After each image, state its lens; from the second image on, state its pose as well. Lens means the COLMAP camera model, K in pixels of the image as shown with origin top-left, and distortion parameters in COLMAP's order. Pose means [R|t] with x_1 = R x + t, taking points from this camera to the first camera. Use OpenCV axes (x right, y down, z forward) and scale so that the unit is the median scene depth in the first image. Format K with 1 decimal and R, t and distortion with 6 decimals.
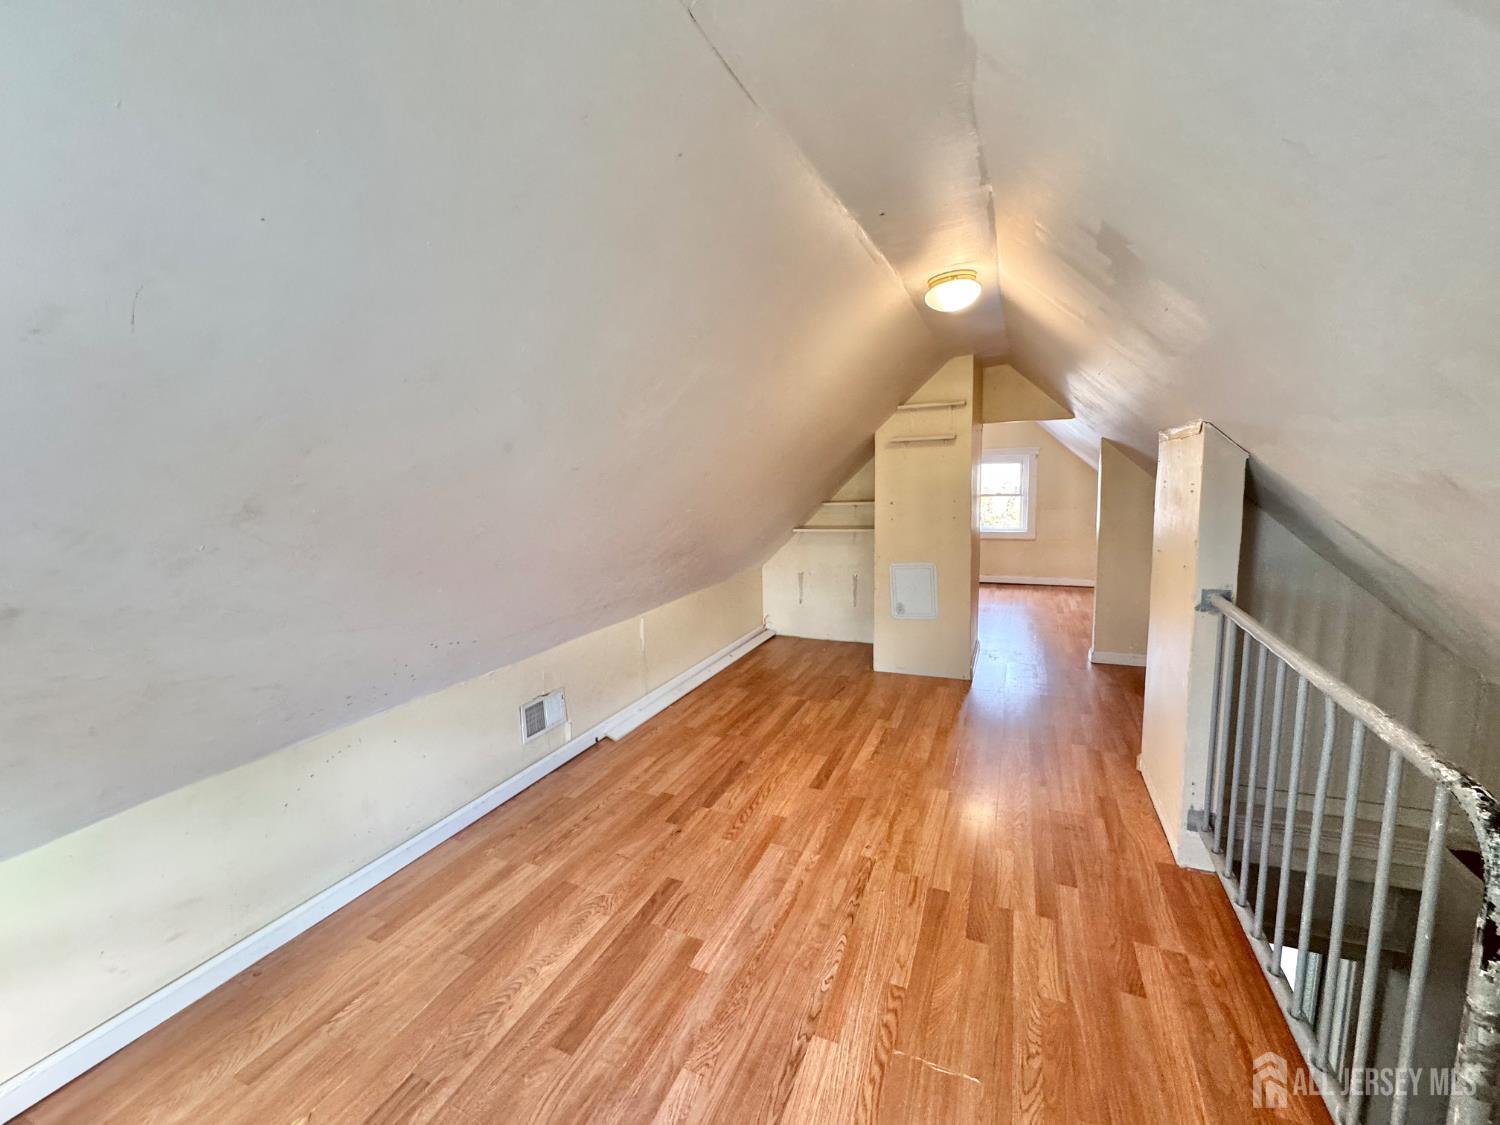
lens RADIAL K [[595.6, 0, 756.7], [0, 595.6, 561.9], [0, 0, 1]] dist [-0.000391, -0.000064]
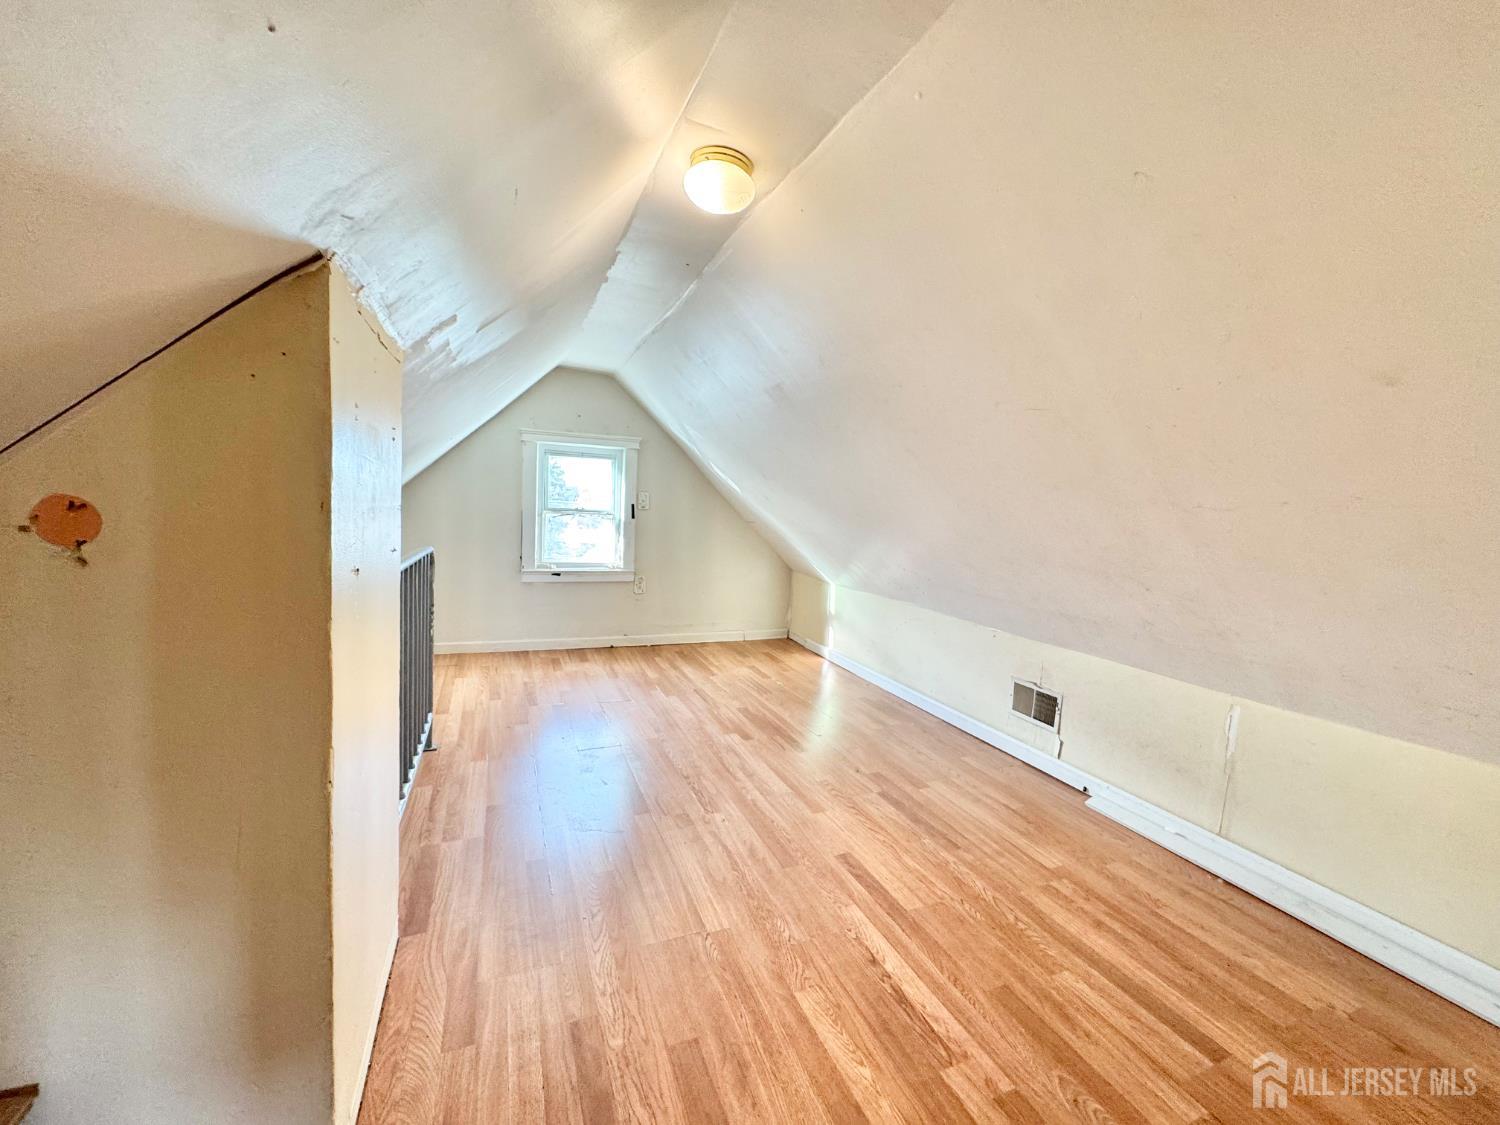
lens RADIAL K [[595.6, 0, 749.4], [0, 595.6, 562.2], [0, 0, 1]] dist [-0.000391, -0.000064]
pose [[-0.693573, 0.070070, -0.716970, 0.694323], [-0.125910, 0.968147, 0.216419, -0.135007], [0.709297, 0.240376, -0.662659, 1.307396]]
